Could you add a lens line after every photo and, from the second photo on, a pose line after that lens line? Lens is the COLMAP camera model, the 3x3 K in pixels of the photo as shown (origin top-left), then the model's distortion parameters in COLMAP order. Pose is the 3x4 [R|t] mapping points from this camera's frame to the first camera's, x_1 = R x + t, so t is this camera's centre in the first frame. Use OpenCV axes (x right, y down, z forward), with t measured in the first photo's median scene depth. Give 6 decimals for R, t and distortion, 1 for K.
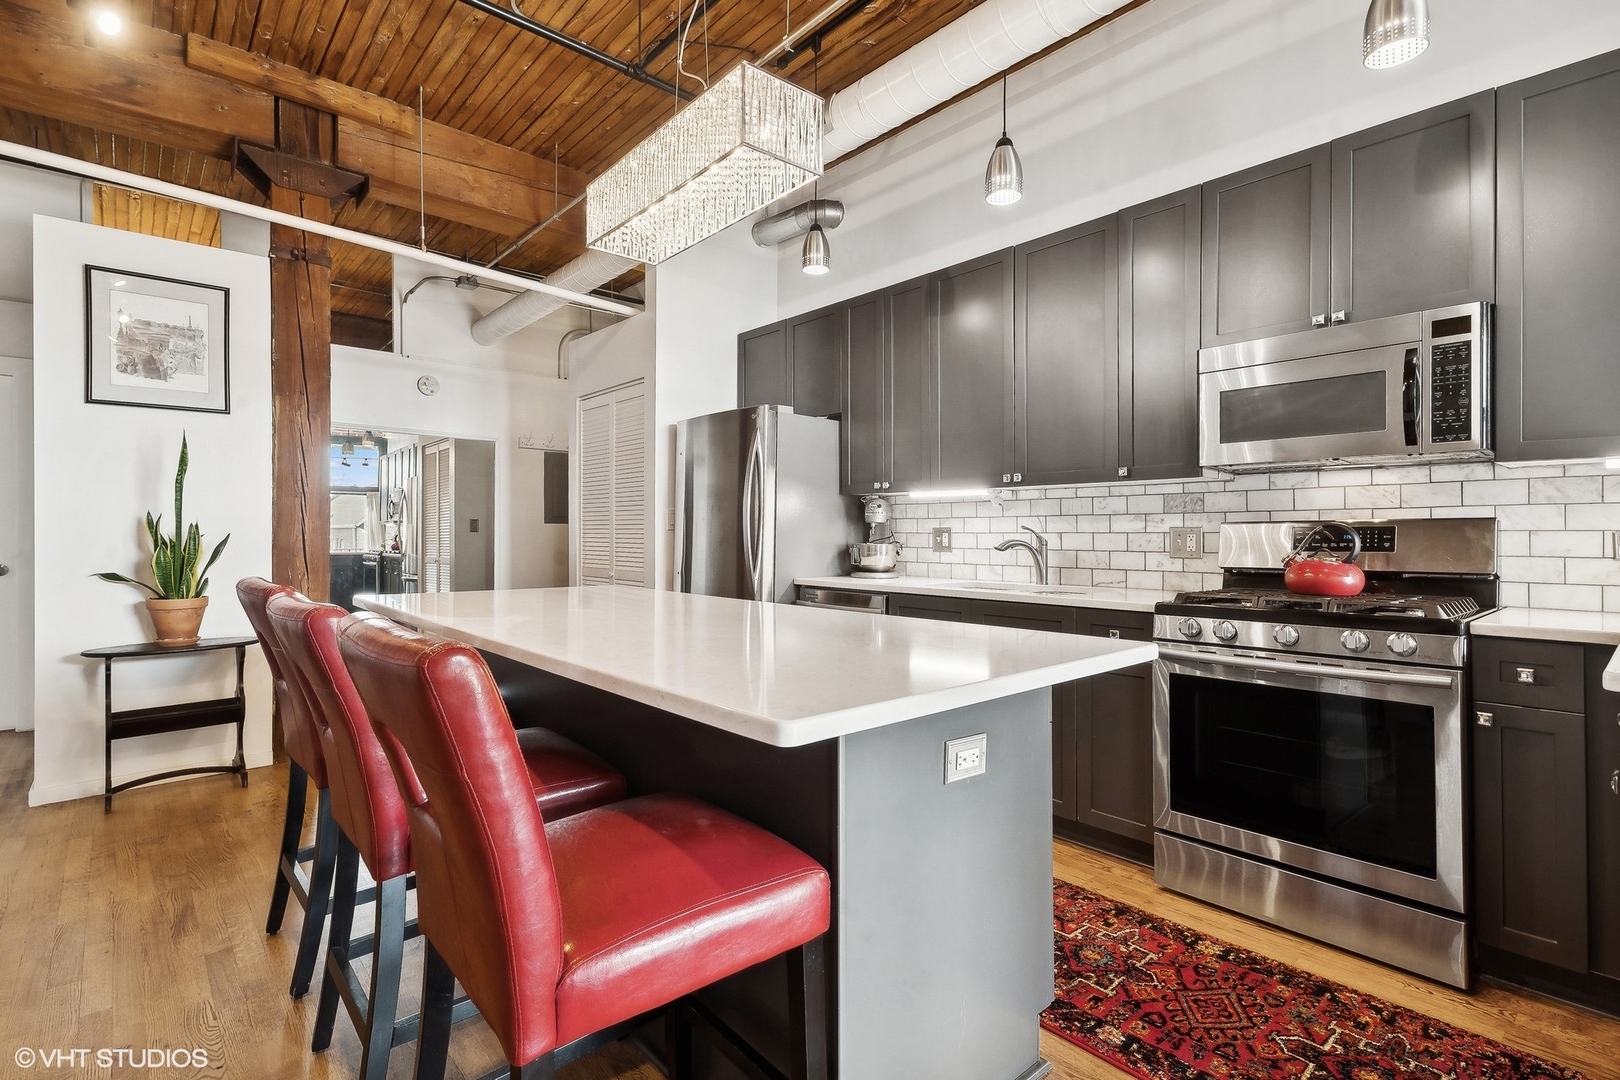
lens RADIAL K [[771.6, 0, 823.7], [0, 771.6, 528.6], [0, 0, 1]] dist [0.009311, -0.003393]
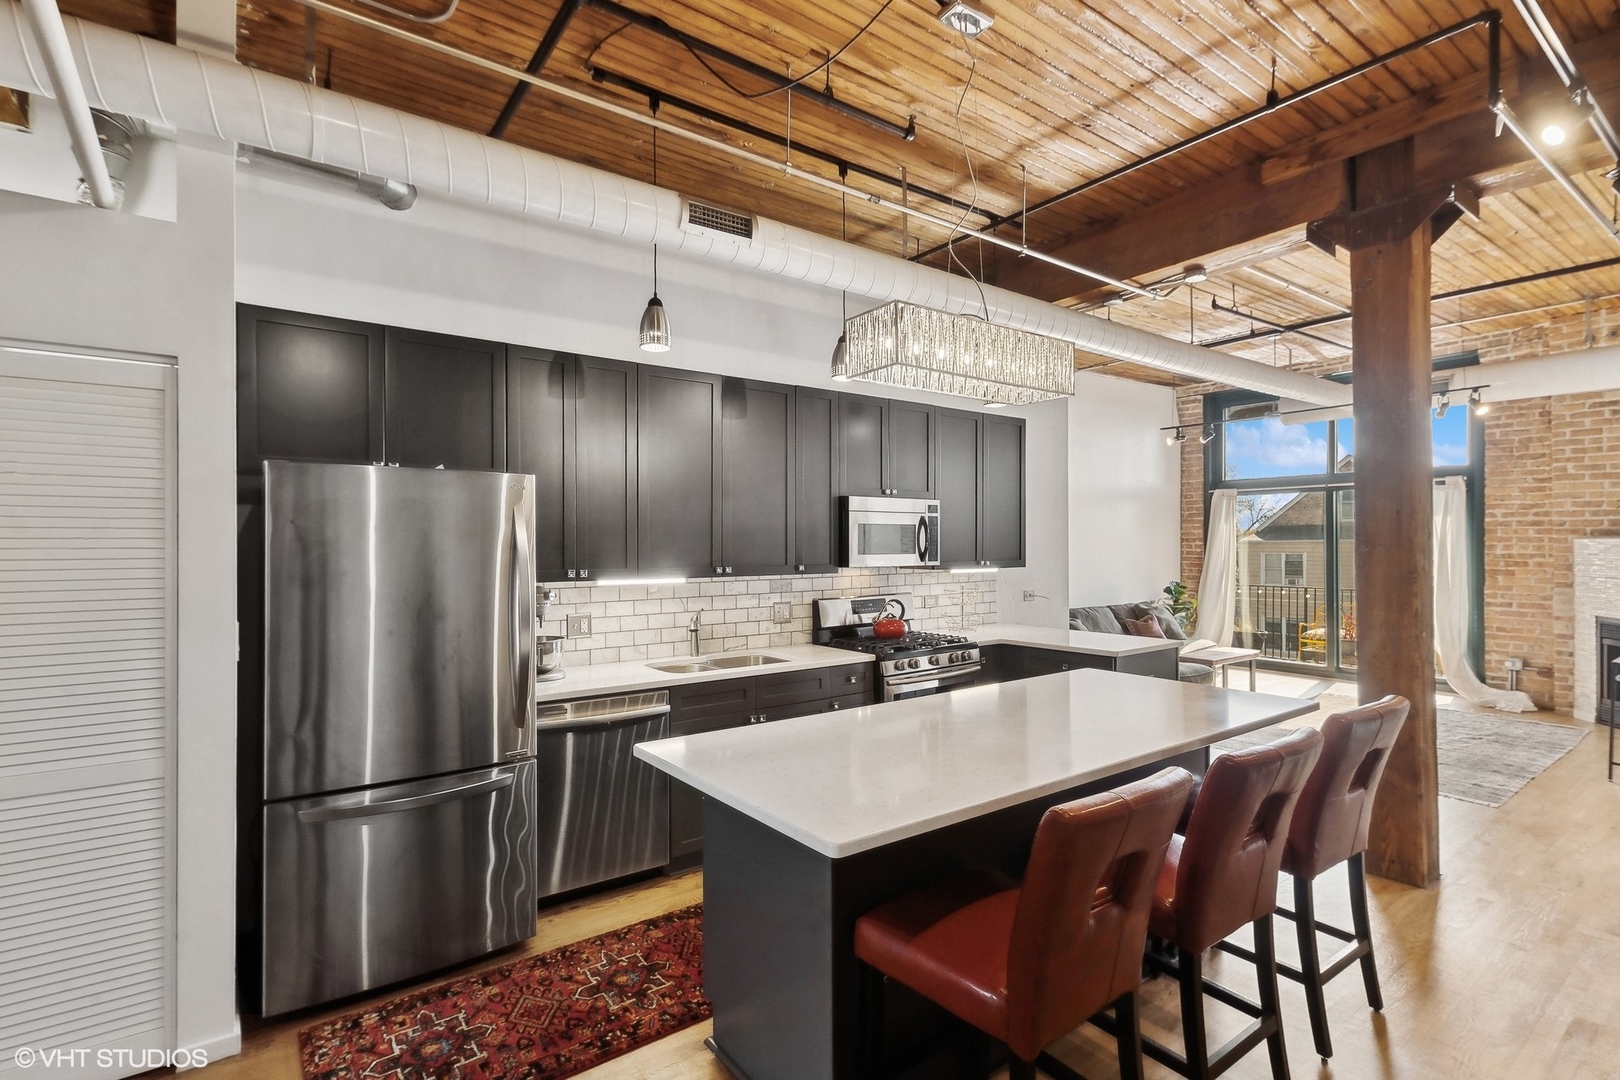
lens RADIAL K [[771.6, 0, 802.9], [0, 771.6, 538.6], [0, 0, 1]] dist [0.009311, -0.003393]
pose [[0.114053, 0.014678, 0.993366, -0.909615], [0.004998, 0.999870, -0.015348, -0.092027], [-0.993462, 0.006716, 0.113965, 0.715894]]
